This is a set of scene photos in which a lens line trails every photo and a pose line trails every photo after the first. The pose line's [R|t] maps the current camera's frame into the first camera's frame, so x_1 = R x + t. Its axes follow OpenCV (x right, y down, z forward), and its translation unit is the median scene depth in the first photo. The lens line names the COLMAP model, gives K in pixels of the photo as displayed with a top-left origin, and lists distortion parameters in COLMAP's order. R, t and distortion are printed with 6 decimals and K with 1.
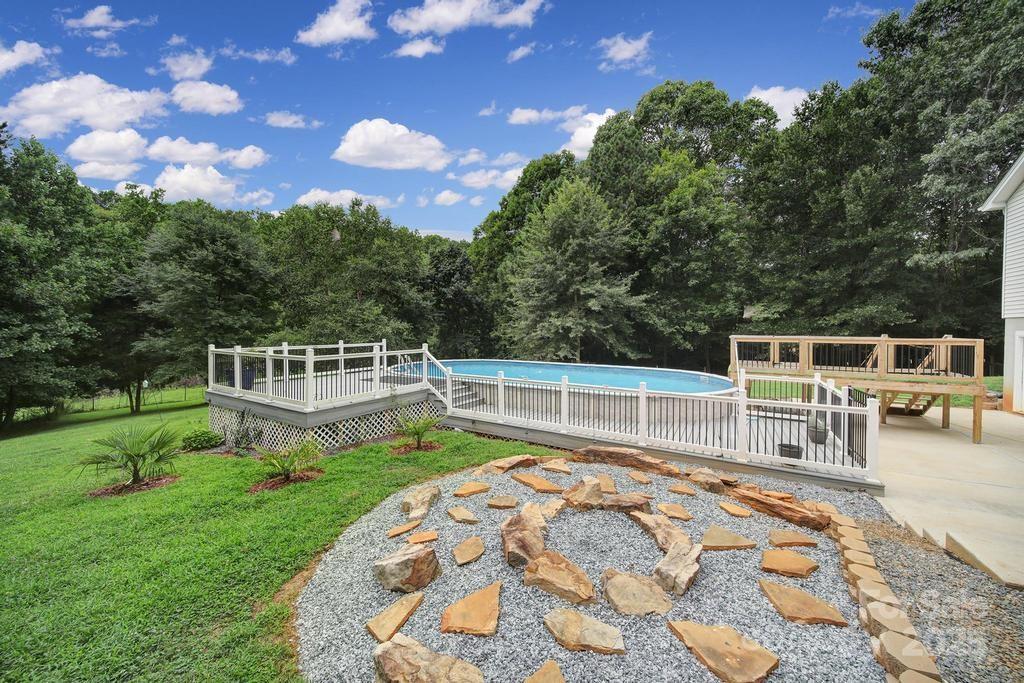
lens RADIAL K [[359.7, 0, 512.6], [0, 359.7, 336.2], [0, 0, 1]] dist [0.000002, -0.000154]
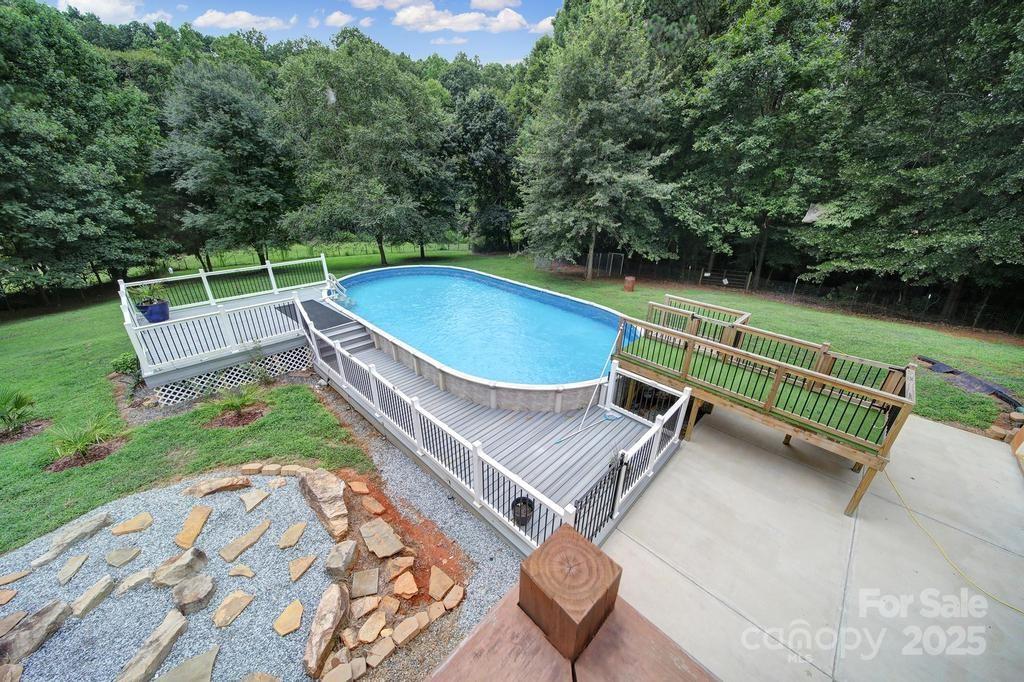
lens RADIAL K [[360.3, 0, 511.1], [0, 360.3, 338.7], [0, 0, 1]] dist [0.000287, -0.000168]
pose [[0.973729, 0.108850, -0.200008, 0.211512], [-0.022002, 0.919213, 0.393145, -0.102292], [0.226644, -0.378416, 0.897460, 0.085192]]
